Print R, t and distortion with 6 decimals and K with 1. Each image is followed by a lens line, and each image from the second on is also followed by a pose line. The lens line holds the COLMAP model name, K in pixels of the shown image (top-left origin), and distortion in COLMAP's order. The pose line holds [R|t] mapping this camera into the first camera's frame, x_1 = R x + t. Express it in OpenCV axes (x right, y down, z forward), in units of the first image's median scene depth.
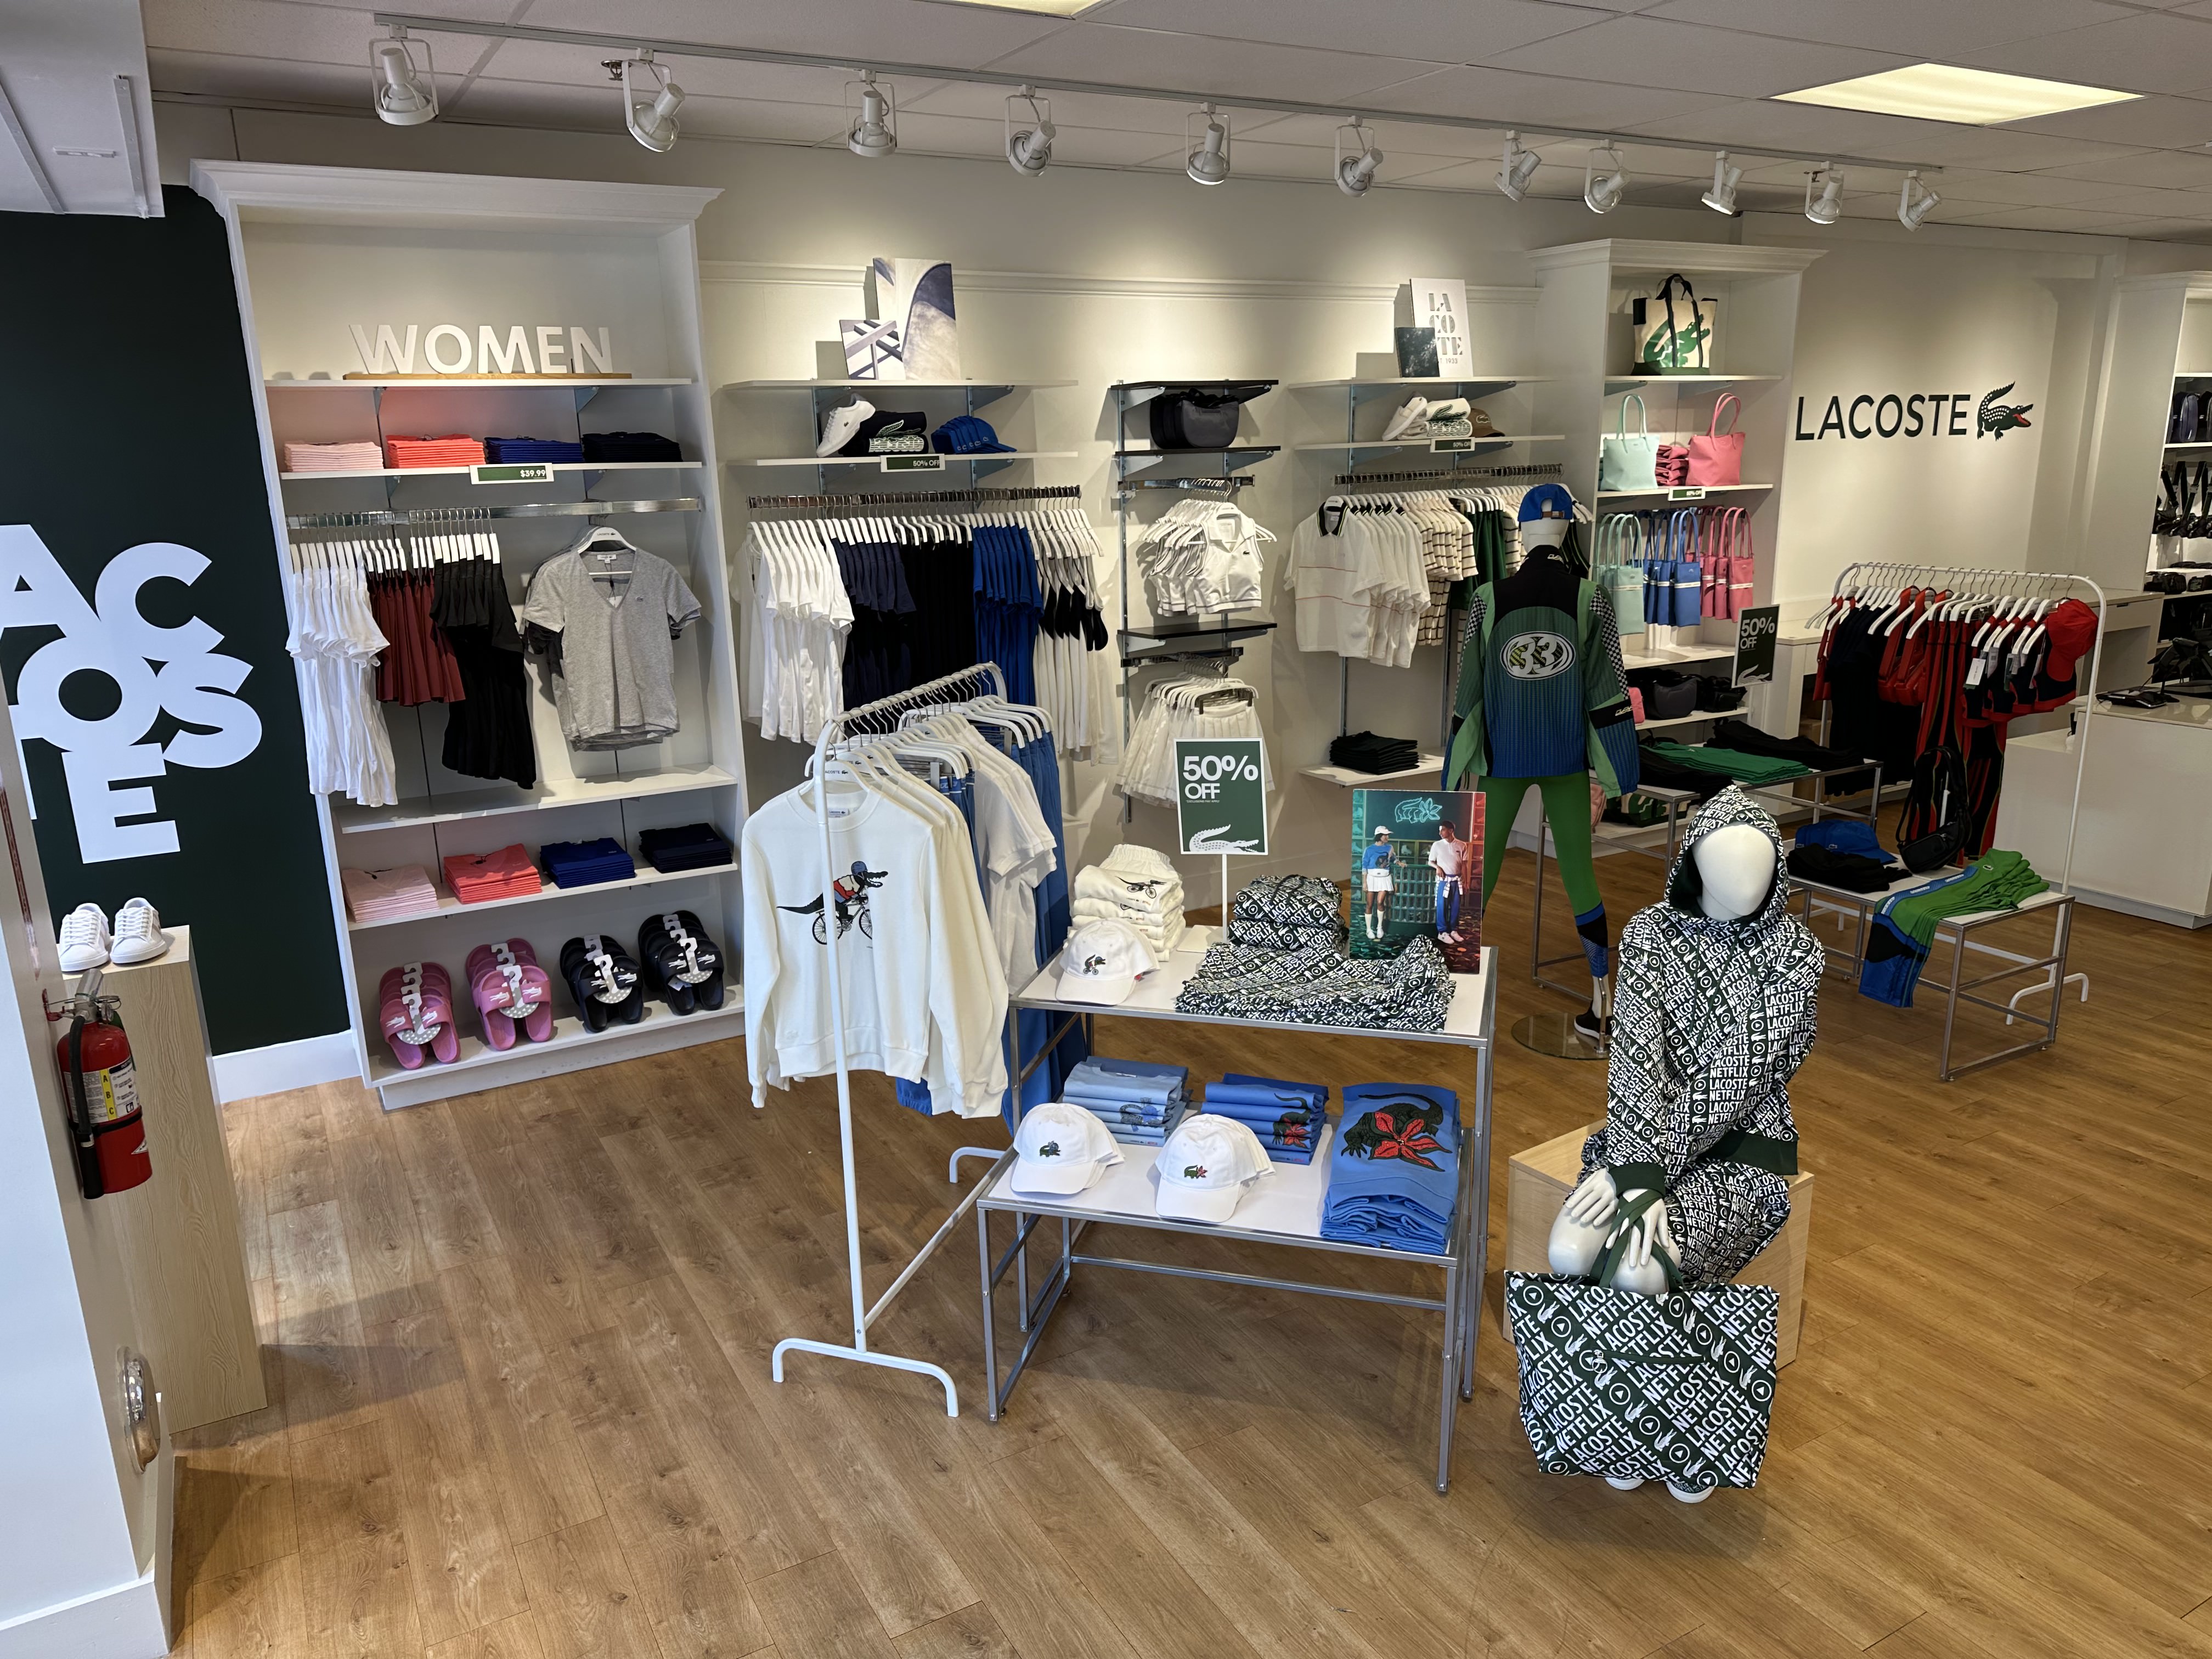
lens RADIAL K [[1557.5, 0, 1106.0], [0, 1557.5, 829.5], [0, 0, 1]] dist [0.051563, -0.000191]
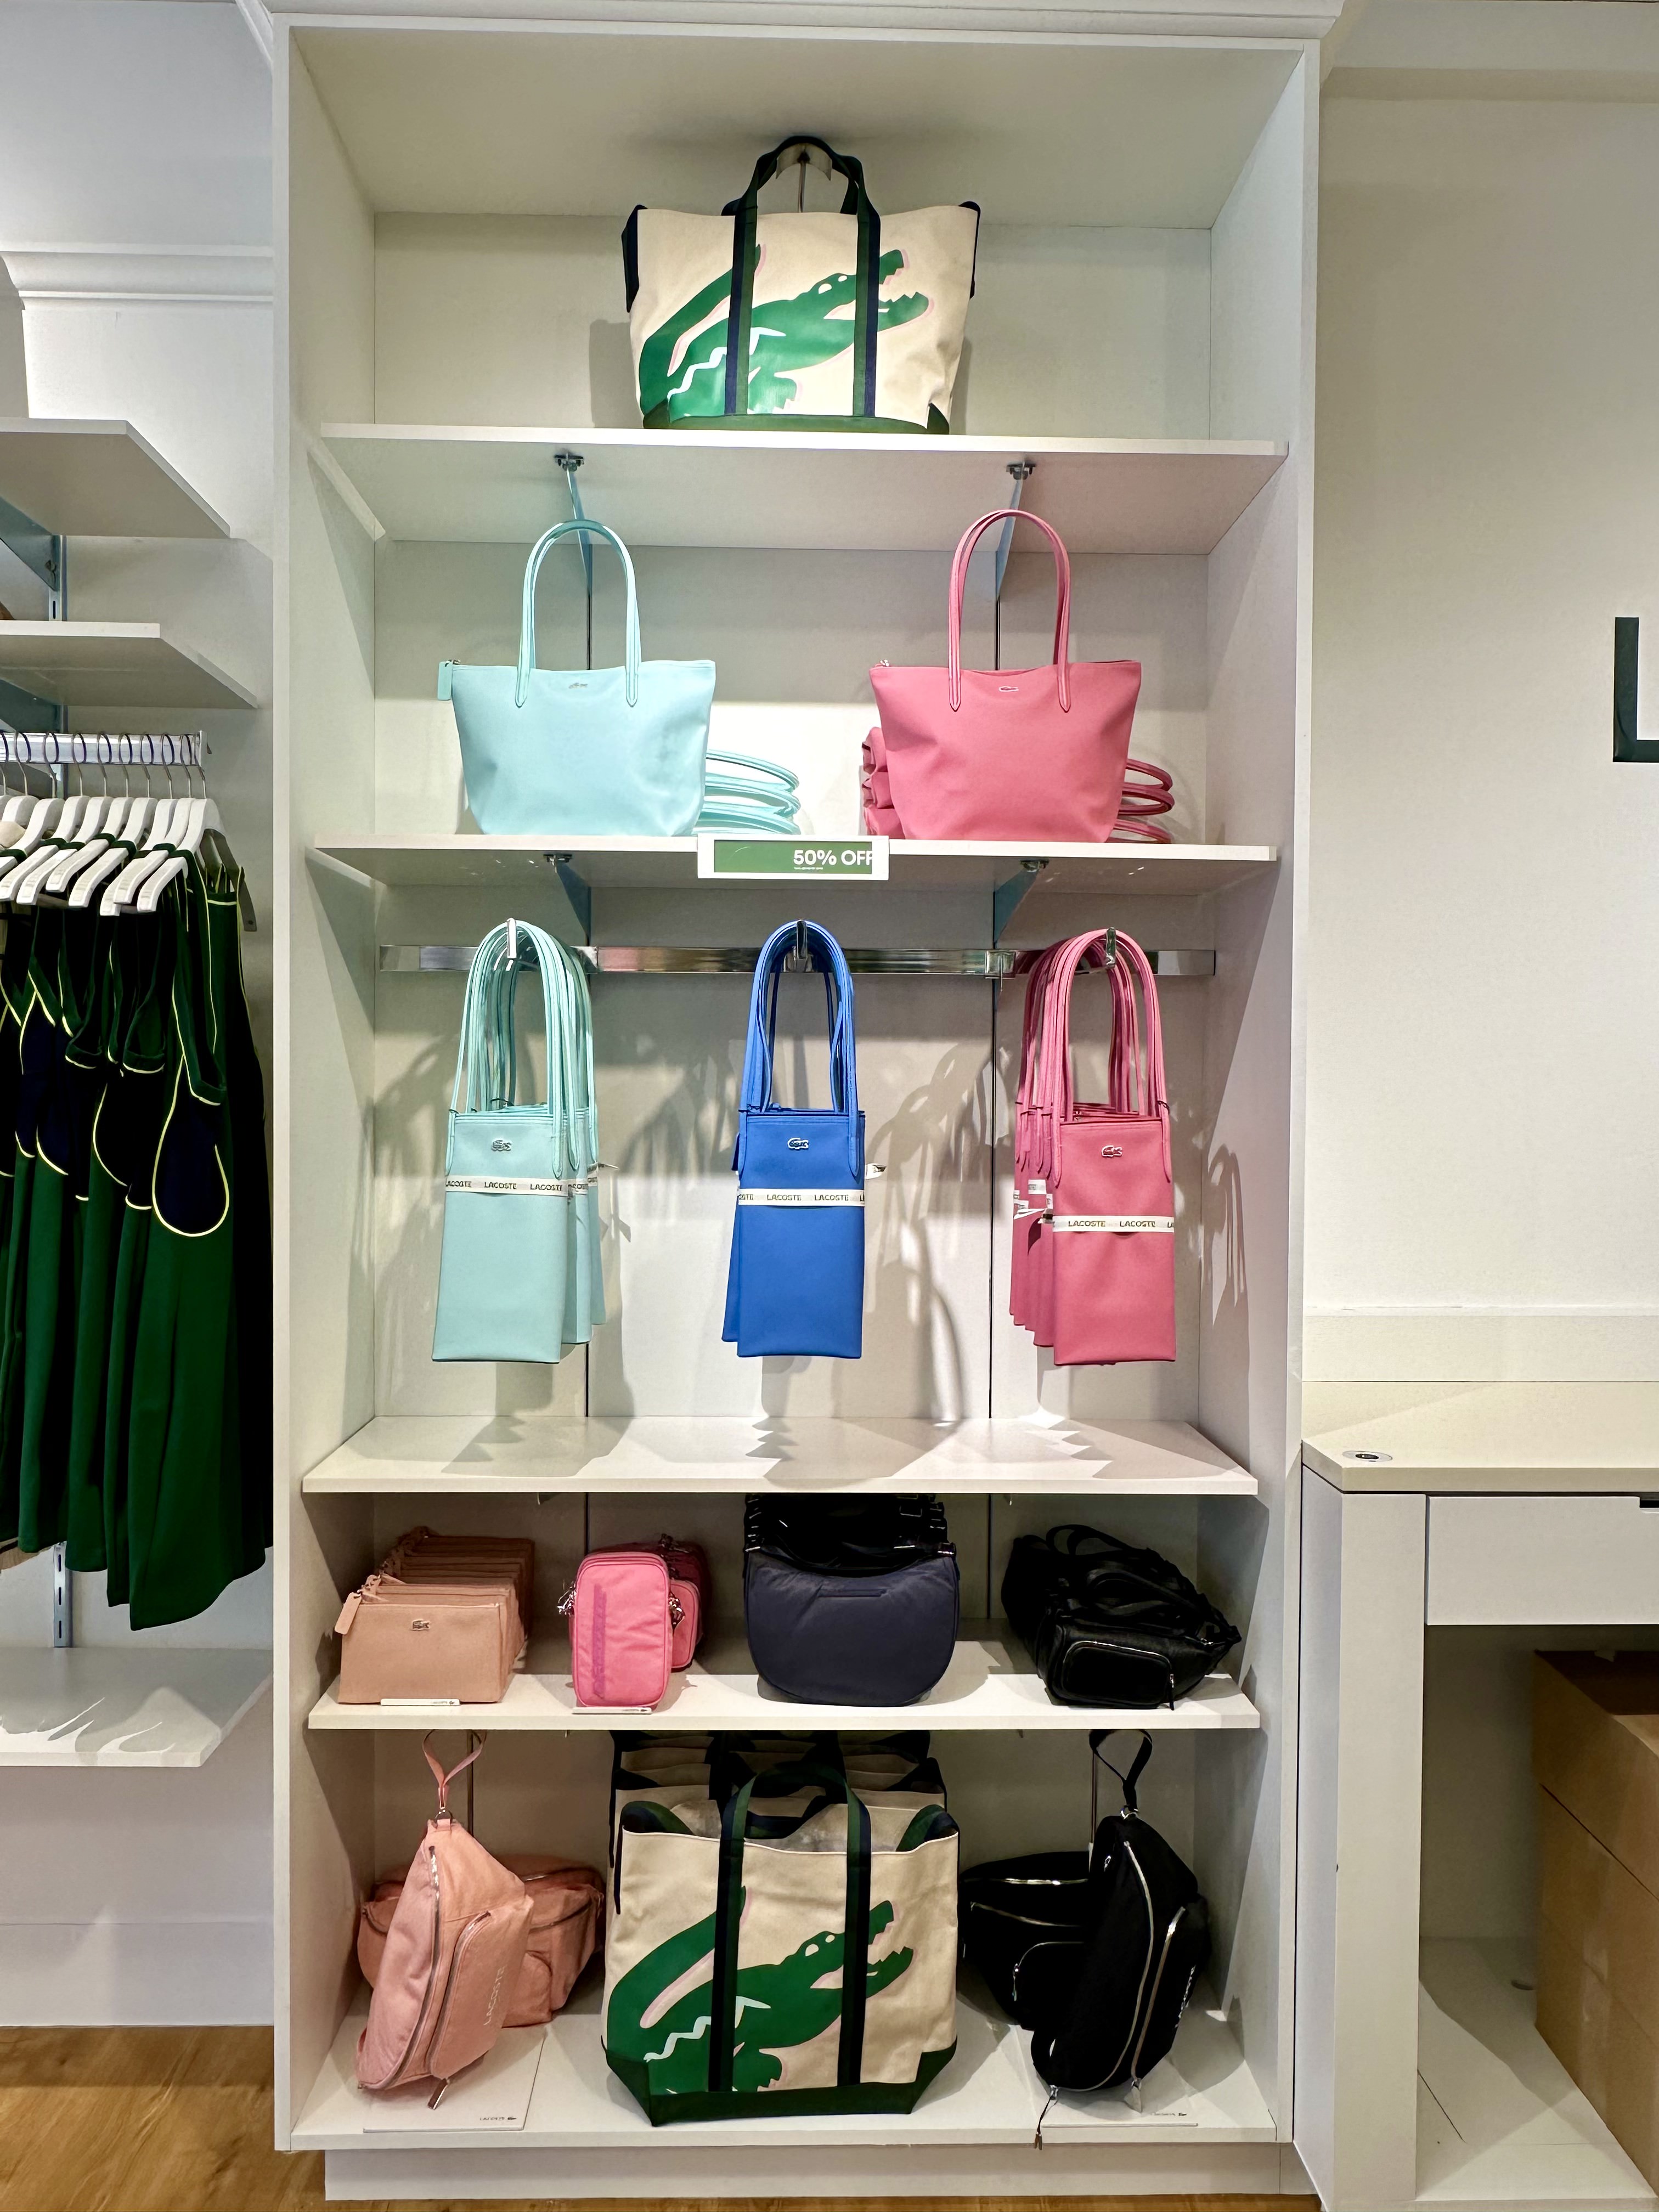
lens RADIAL K [[1413.9, 0, 829.5], [0, 1413.9, 1106.0], [0, 0, 1]] dist [0.046304, 0.000029]
pose [[0.874987, 0.037191, -0.482716, 0.550394], [-0.144618, 0.971603, -0.187281, -0.144346], [0.462043, 0.233677, 0.855518, 0.903025]]
